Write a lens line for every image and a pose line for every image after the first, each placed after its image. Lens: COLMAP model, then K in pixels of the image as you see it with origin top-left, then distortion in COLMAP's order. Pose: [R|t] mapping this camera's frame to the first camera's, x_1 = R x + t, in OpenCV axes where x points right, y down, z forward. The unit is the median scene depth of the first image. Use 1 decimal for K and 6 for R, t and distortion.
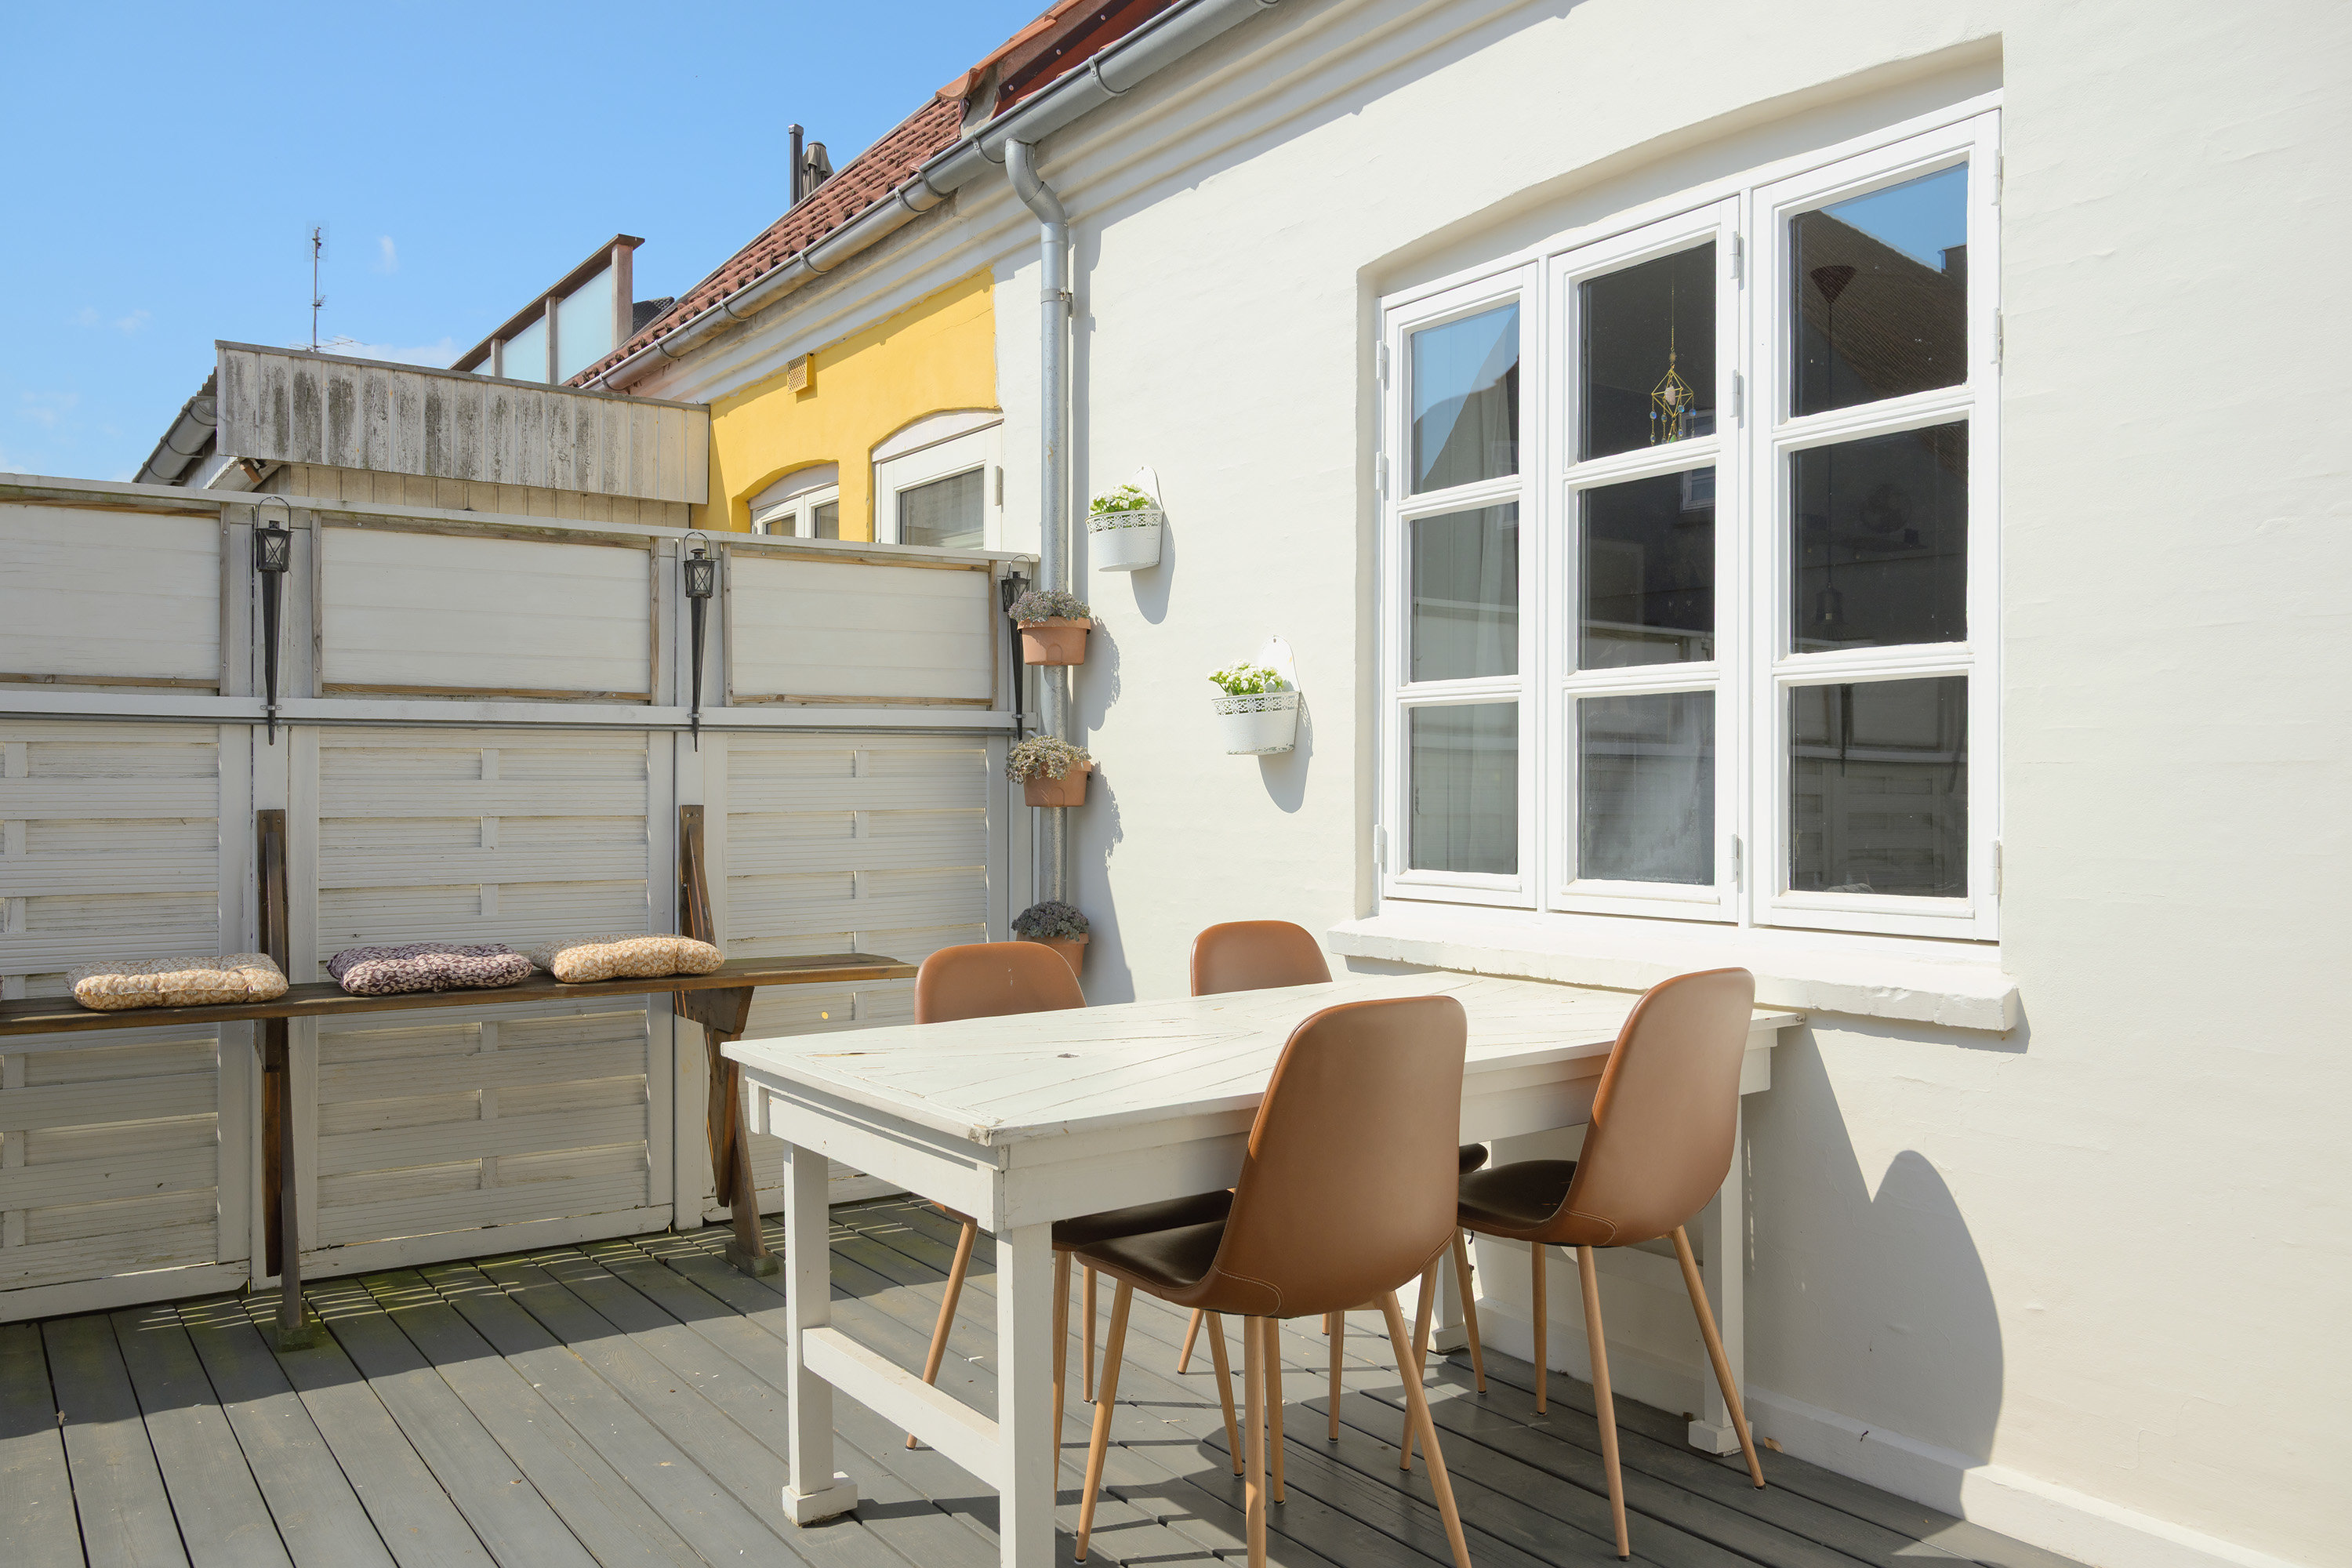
lens RADIAL K [[1734.4, 0, 1163.6], [0, 1734.4, 783.3], [0, 0, 1]] dist [-0.004261, 0.000459]
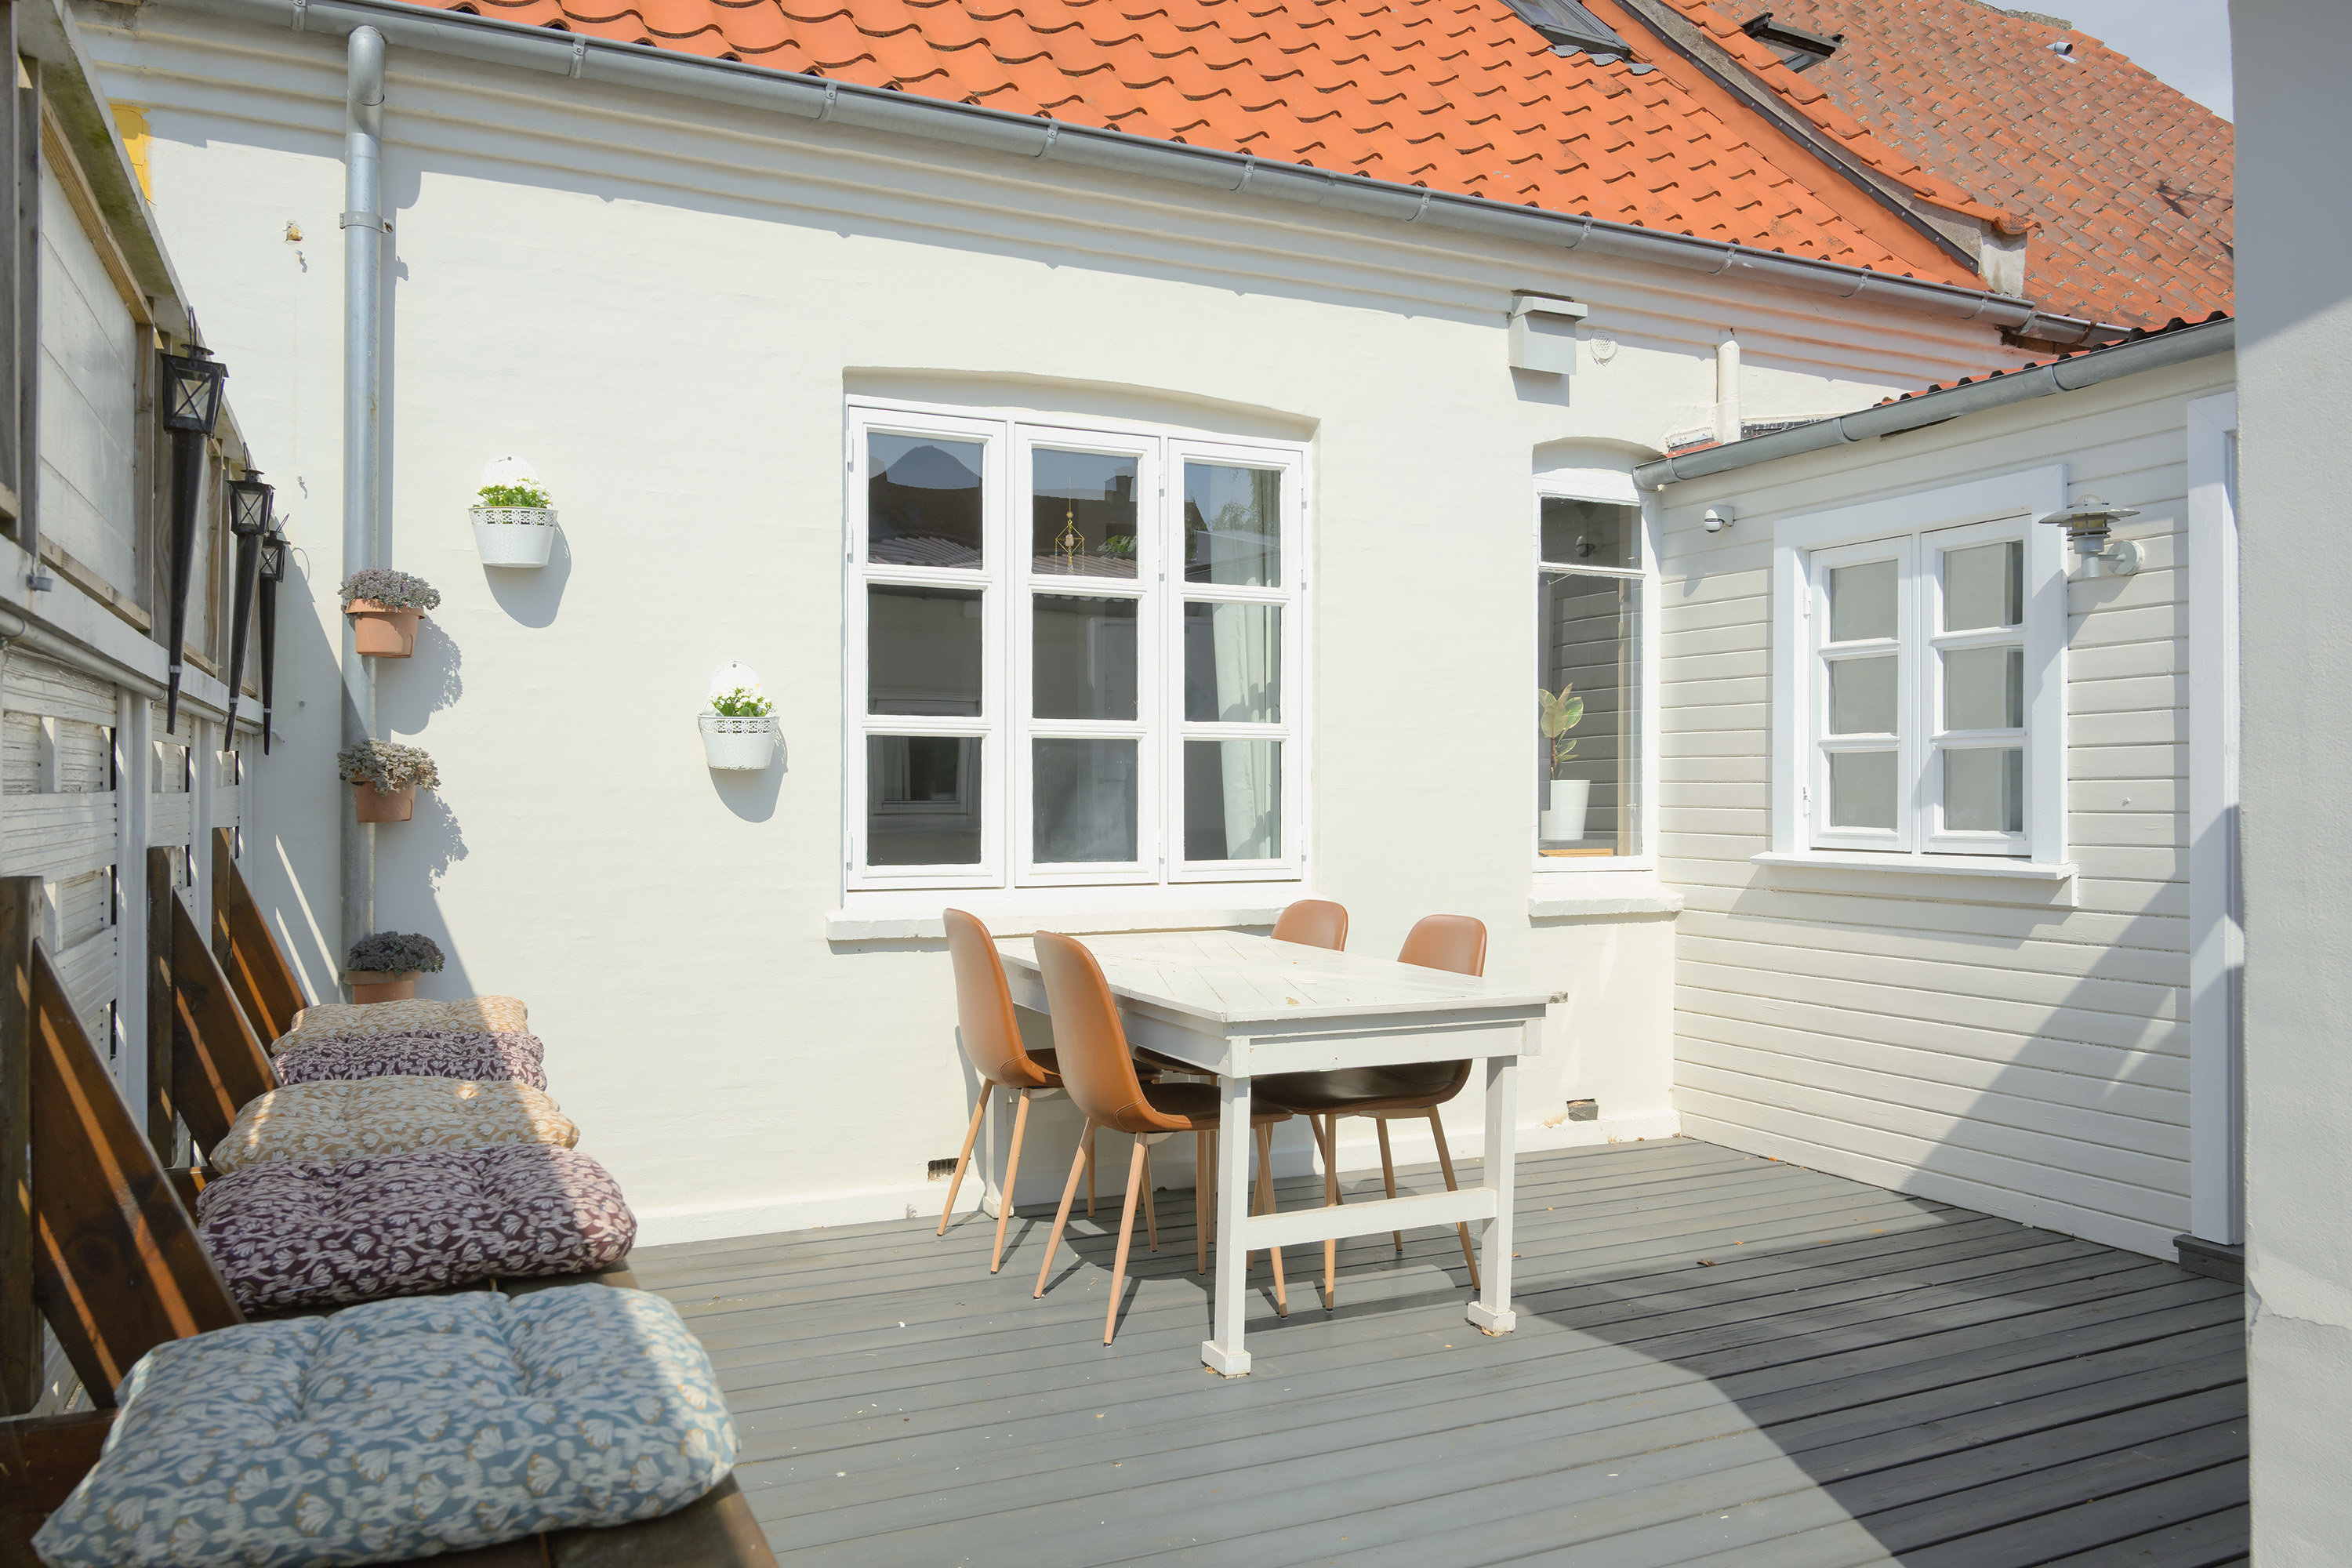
lens RADIAL K [[1734.4, 0, 1163.6], [0, 1734.4, 783.3], [0, 0, 1]] dist [-0.004261, 0.000459]
pose [[0.166302, 0.002481, 0.986072, -1.039152], [-0.006841, 0.999976, -0.001362, -0.008991], [-0.986051, -0.006519, 0.166315, 0.585703]]
